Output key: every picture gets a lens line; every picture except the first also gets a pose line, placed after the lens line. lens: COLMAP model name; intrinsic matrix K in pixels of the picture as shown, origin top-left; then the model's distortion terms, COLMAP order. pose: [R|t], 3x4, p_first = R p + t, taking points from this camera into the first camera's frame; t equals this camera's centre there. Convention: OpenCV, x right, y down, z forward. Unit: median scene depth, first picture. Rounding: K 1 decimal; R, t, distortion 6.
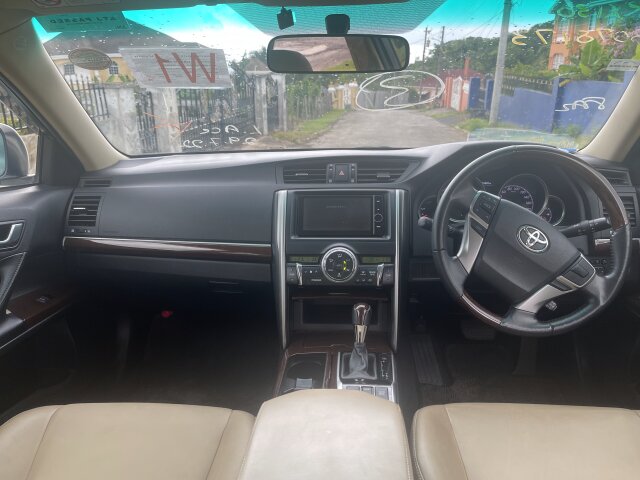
lens RADIAL K [[488.0, 0, 322.8], [0, 488.0, 240.0], [0, 0, 1]] dist [0.054718, -0.066973]
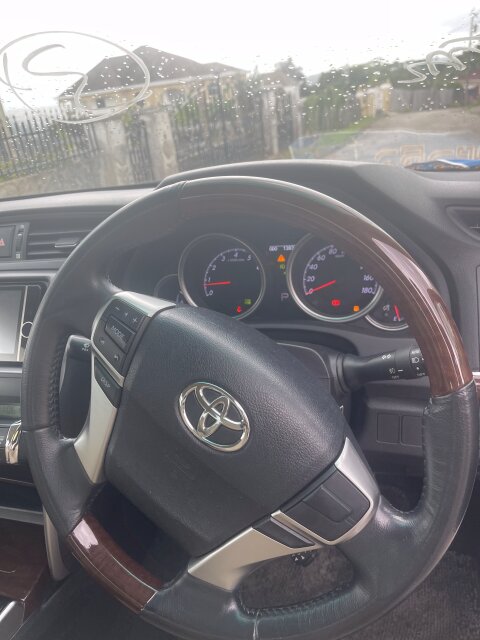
lens RADIAL K [[488.0, 0, 238.9], [0, 488.0, 320.6], [0, 0, 1]] dist [0.054718, -0.066973]
pose [[0.971144, -0.011045, -0.238239, 0.428329], [0.038964, 0.992853, 0.112803, -0.098697], [0.235290, -0.118830, 0.964634, 0.493408]]
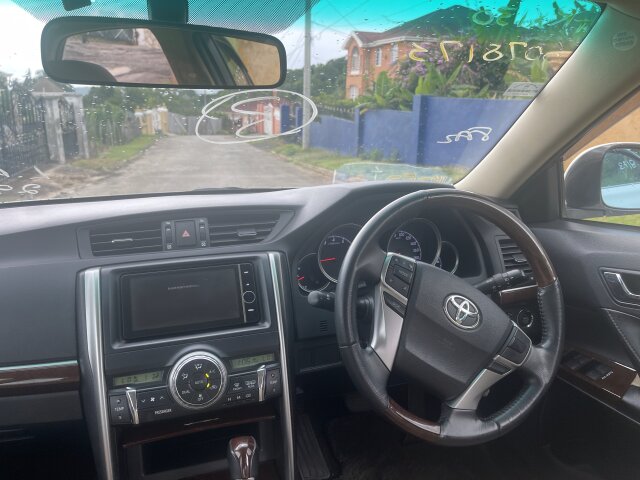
lens RADIAL K [[488.0, 0, 325.6], [0, 488.0, 239.0], [0, 0, 1]] dist [0.054718, -0.066973]
pose [[0.932097, -0.079939, 0.353276, -0.021527], [0.097726, 0.994674, -0.032772, -0.086149], [-0.348775, 0.065071, 0.934945, 0.281688]]
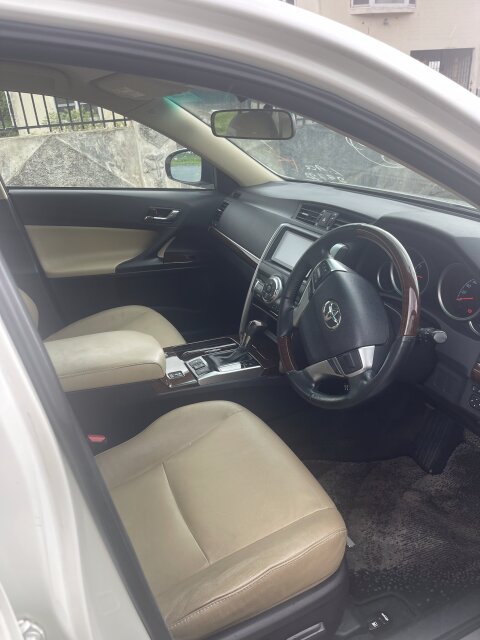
lens RADIAL K [[488.0, 0, 236.8], [0, 488.0, 323.8], [0, 0, 1]] dist [0.054718, -0.066973]
pose [[0.496201, 0.366155, -0.787220, 0.901058], [-0.247252, 0.928768, 0.276144, -0.171915], [0.832256, 0.057618, 0.551389, 0.212060]]
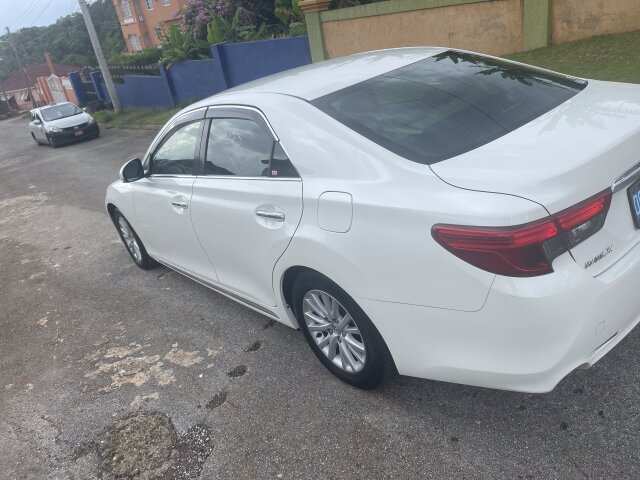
lens RADIAL K [[488.0, 0, 321.8], [0, 488.0, 243.4], [0, 0, 1]] dist [0.054718, -0.066973]
pose [[0.697577, -0.413851, 0.584904, -1.770697], [0.387392, 0.904566, 0.178012, 0.161142], [-0.602755, 0.102410, 0.791327, -1.936626]]
